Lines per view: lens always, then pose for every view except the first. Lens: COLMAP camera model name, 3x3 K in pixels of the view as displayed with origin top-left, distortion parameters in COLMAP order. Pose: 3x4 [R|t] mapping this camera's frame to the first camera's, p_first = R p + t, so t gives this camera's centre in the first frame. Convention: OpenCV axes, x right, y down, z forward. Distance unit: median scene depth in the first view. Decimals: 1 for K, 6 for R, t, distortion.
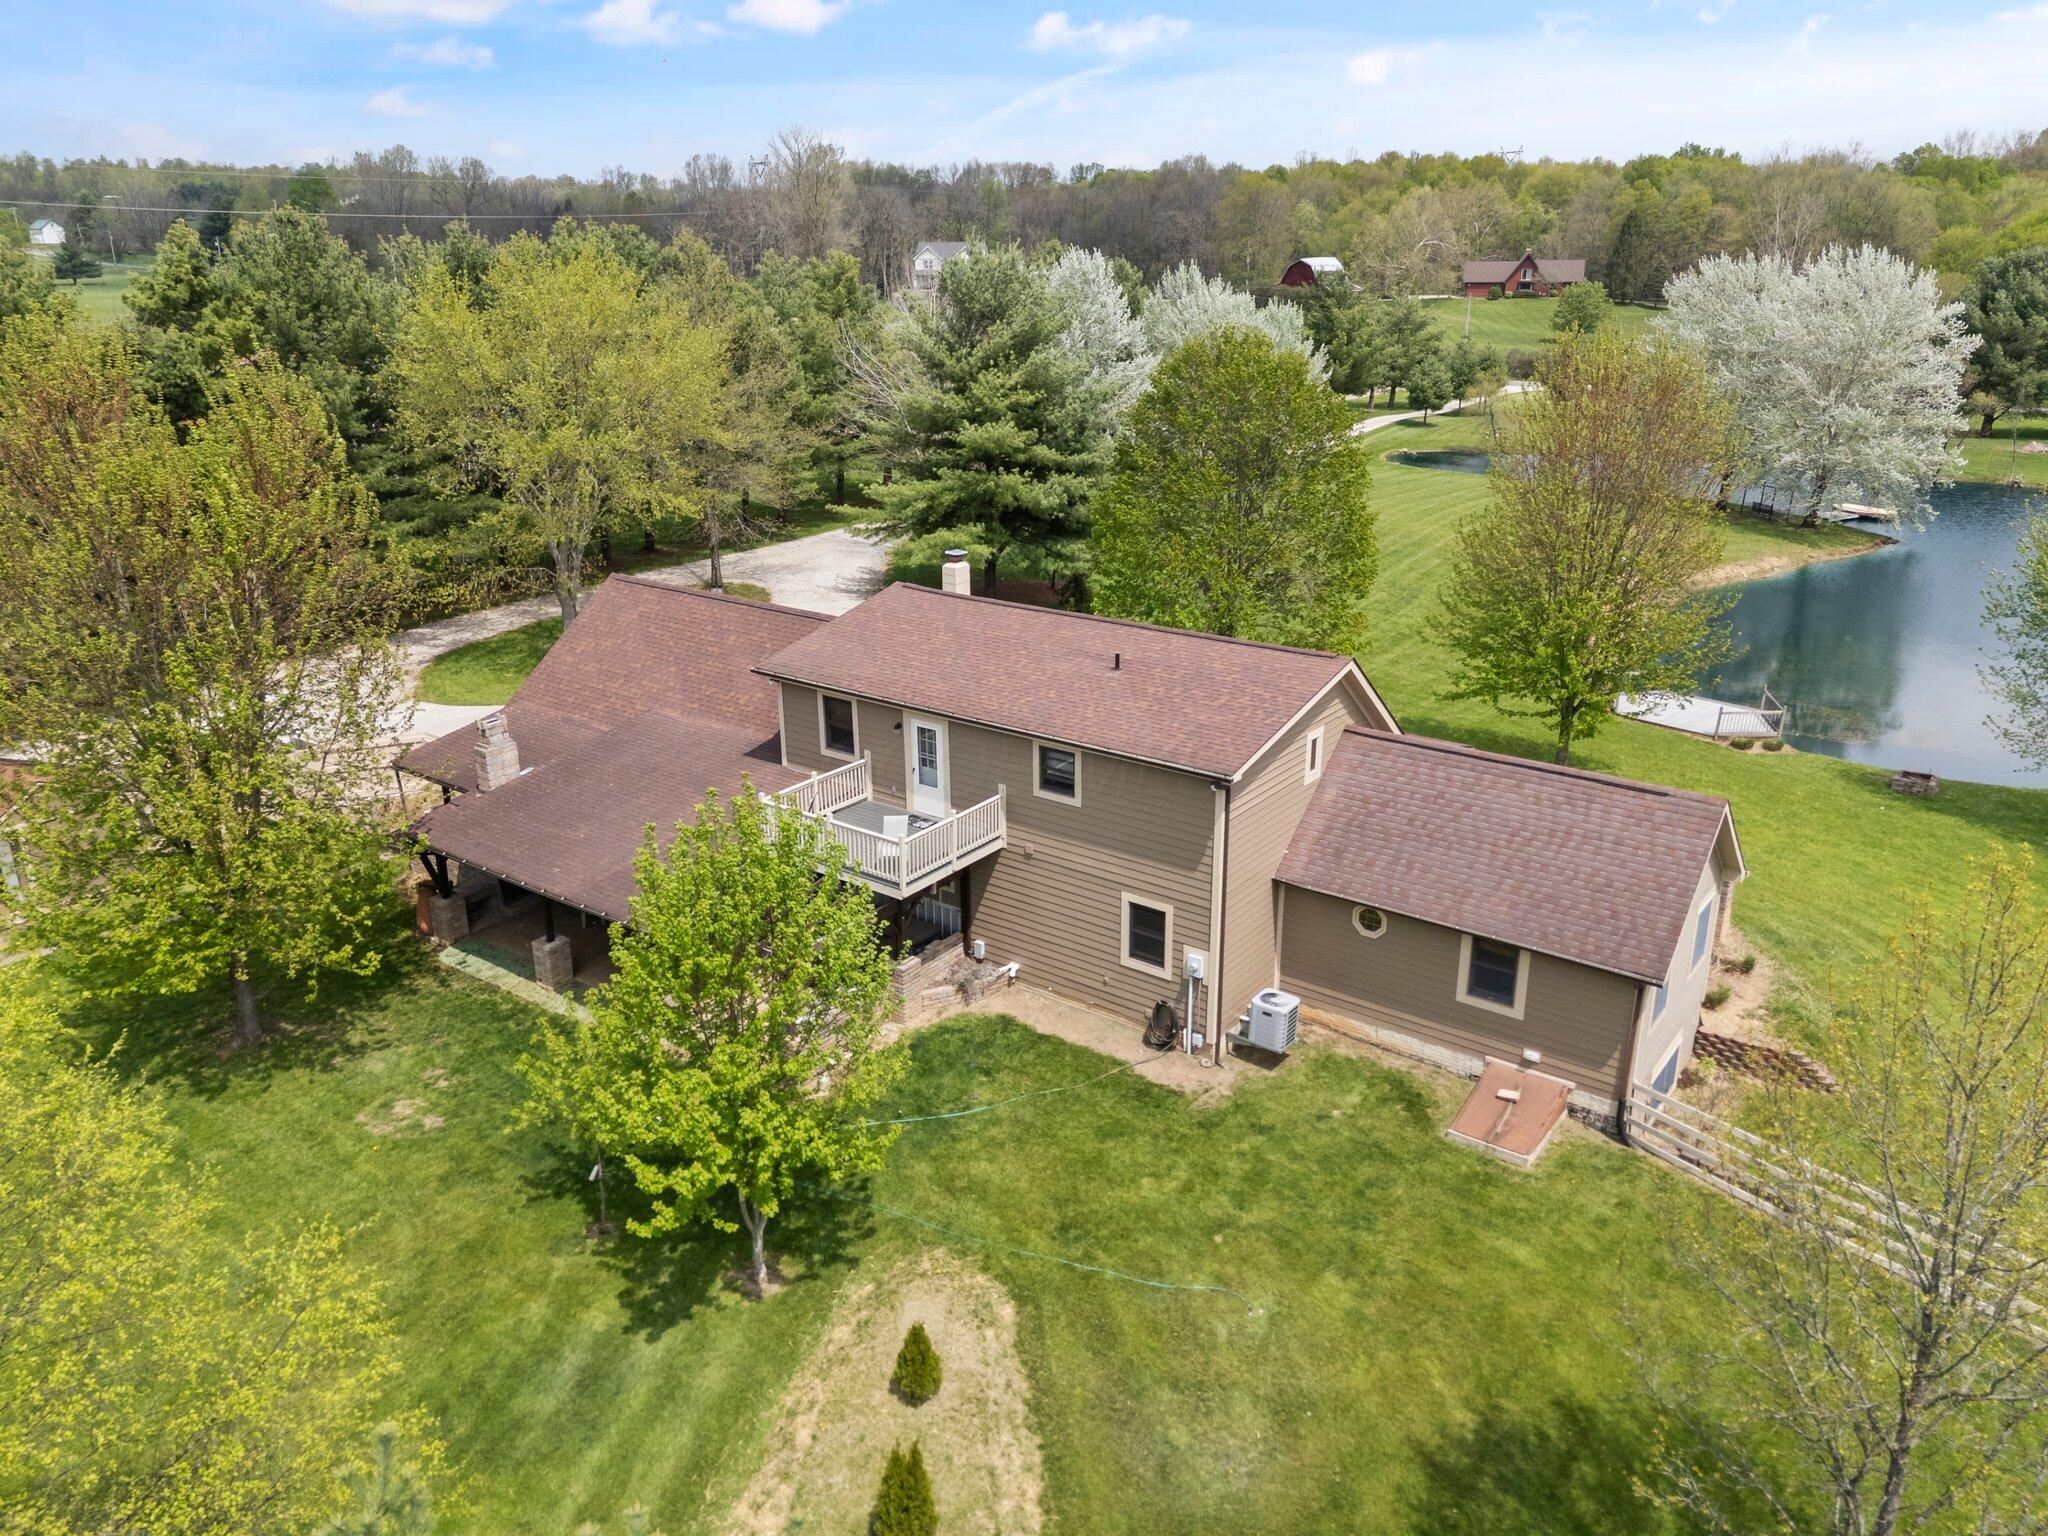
lens RADIAL K [[1500.7, 0, 1025.2], [0, 1500.7, 763.4], [0, 0, 1]] dist [0.012873, -0.005942]
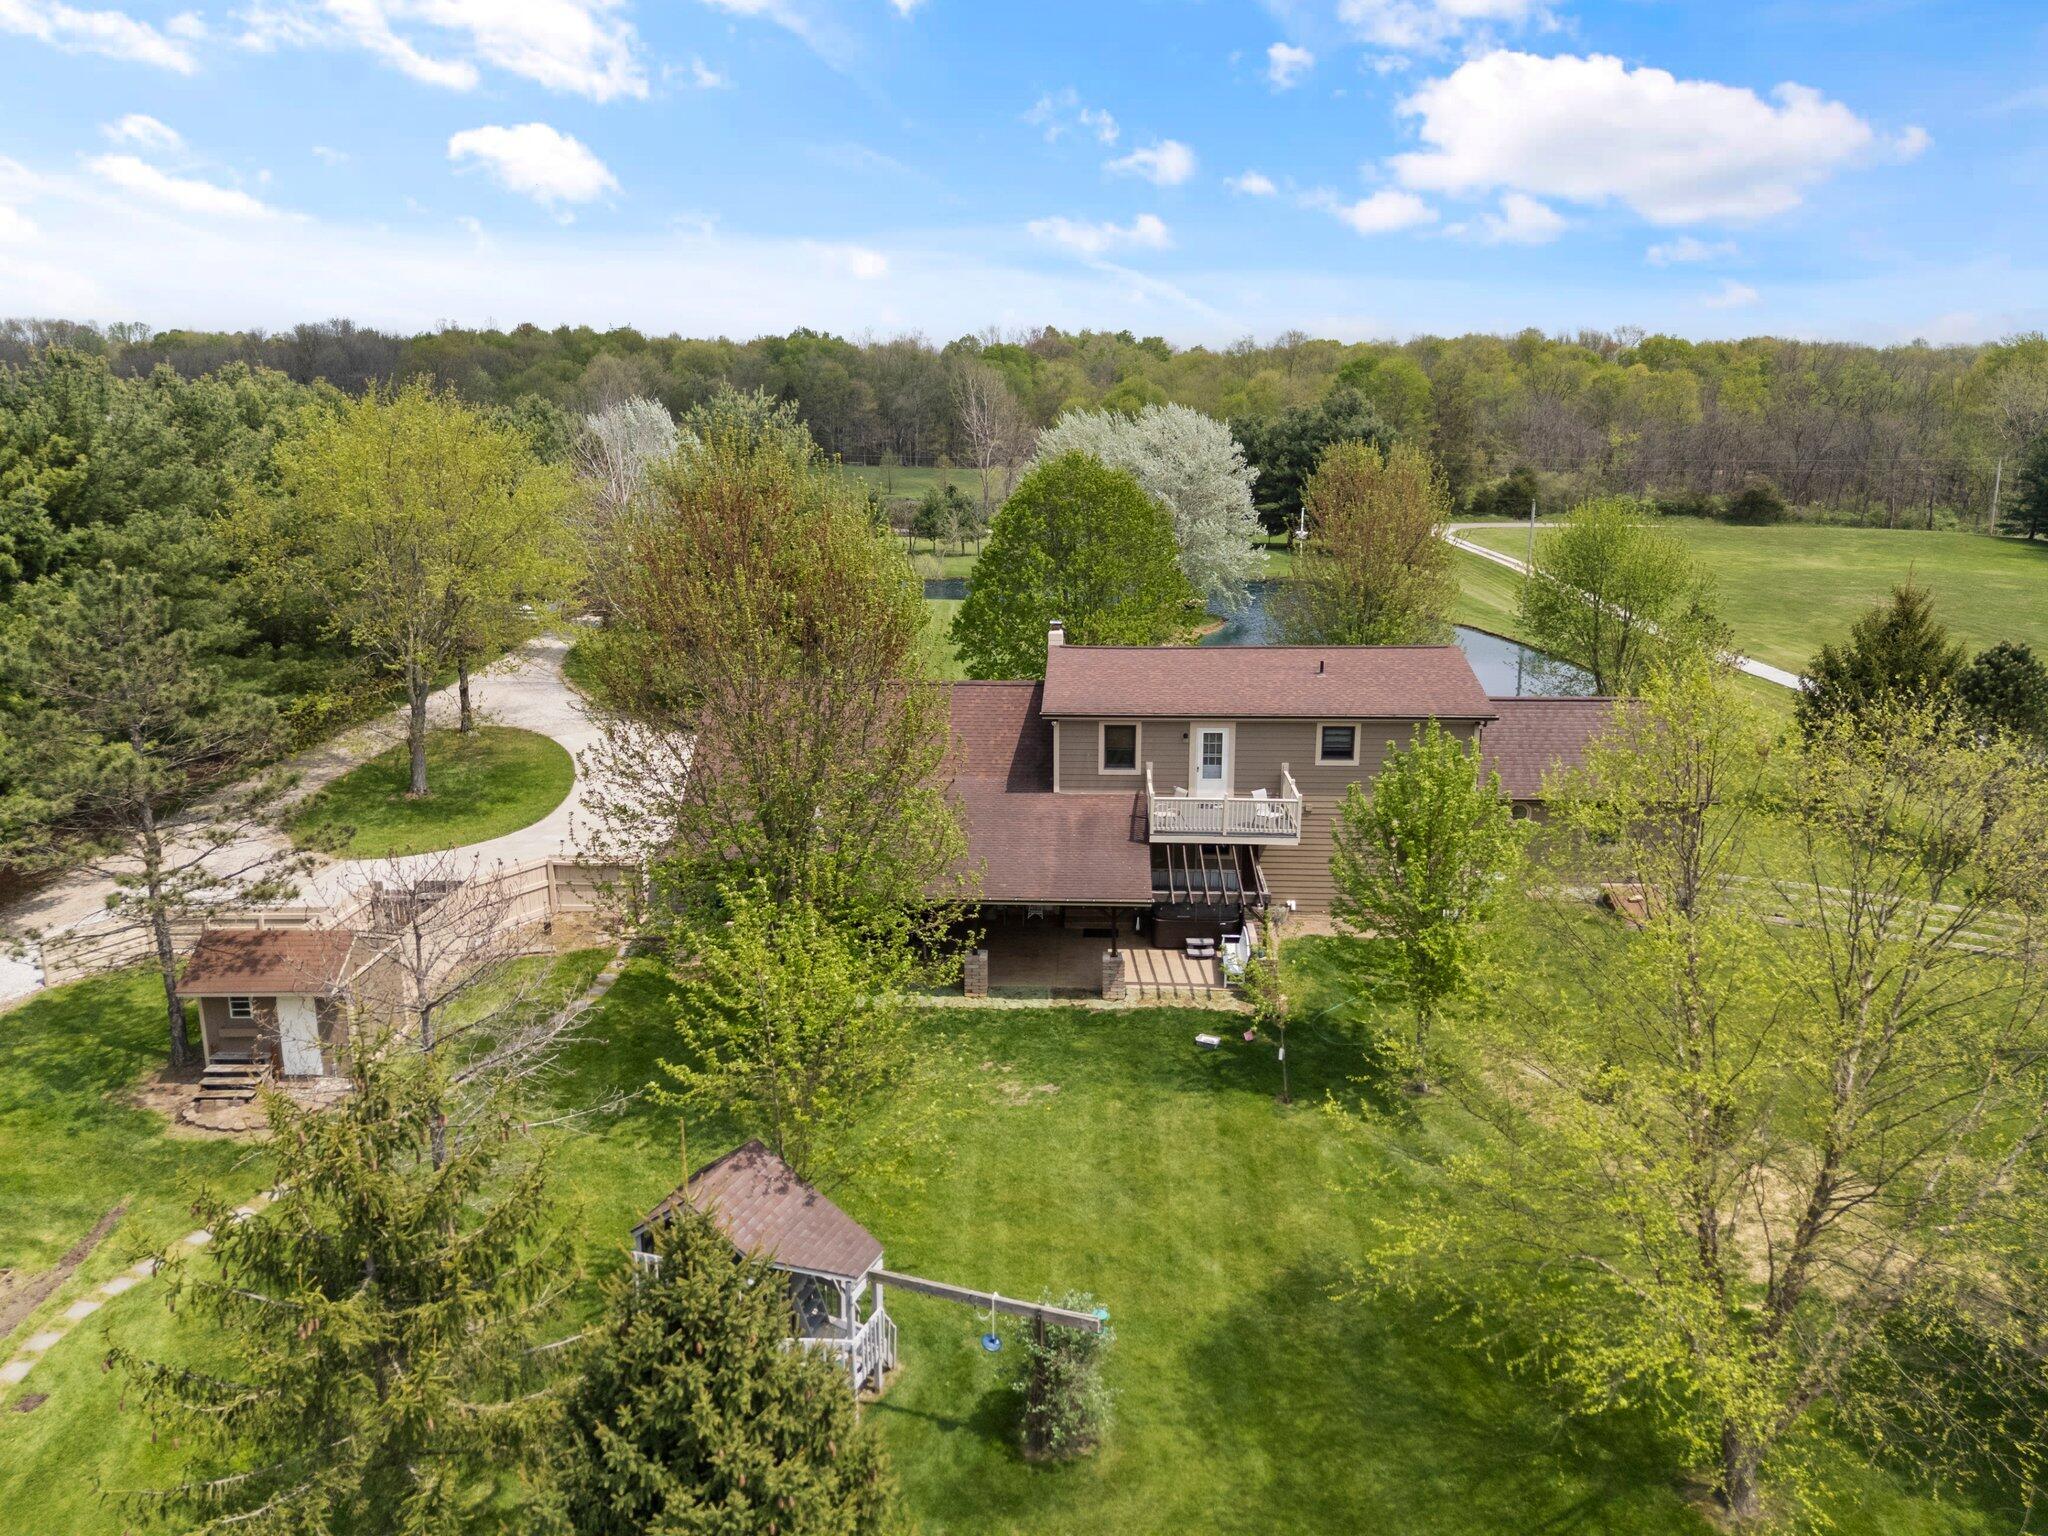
lens RADIAL K [[1500.7, 0, 1018.7], [0, 1500.7, 773.7], [0, 0, 1]] dist [0.012873, -0.005942]
pose [[0.830534, -0.126725, 0.542360, -0.314483], [0.179427, 0.982735, -0.045141, 0.013757], [-0.527276, 0.134805, 0.838933, -0.000599]]
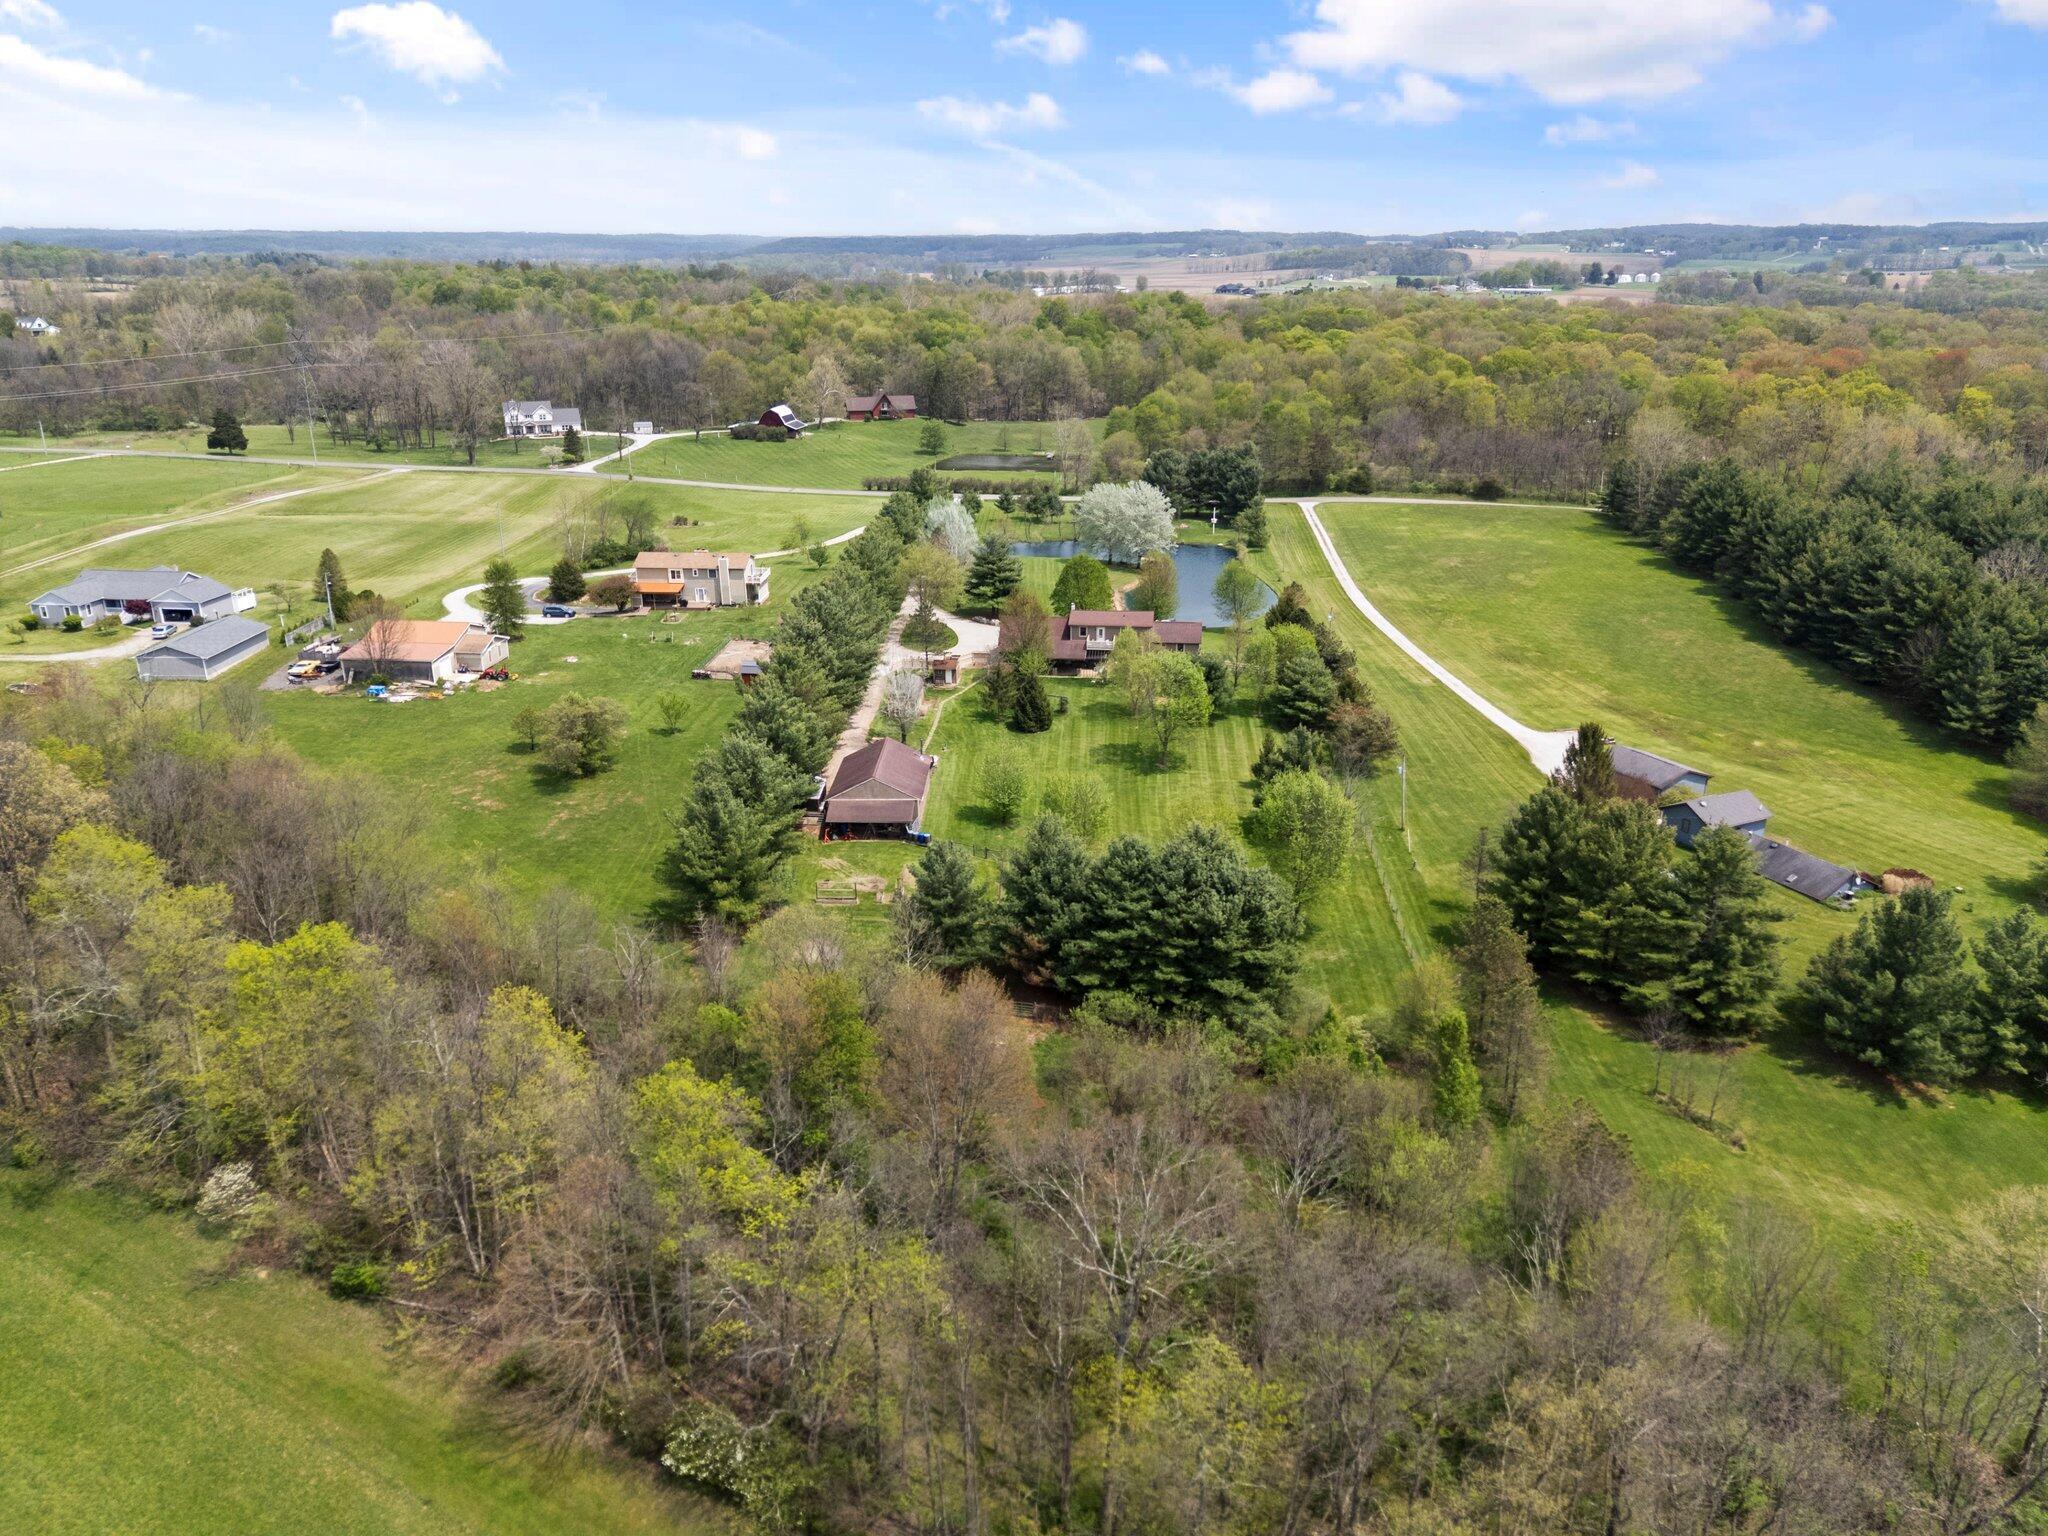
lens RADIAL K [[1500.7, 0, 1024.2], [0, 1500.7, 767.3], [0, 0, 1]] dist [0.012873, -0.005942]
pose [[0.860217, -0.162167, 0.483455, -1.296176], [0.163842, 0.985711, 0.039114, 0.093667], [-0.482890, 0.045564, 0.874495, -1.643480]]
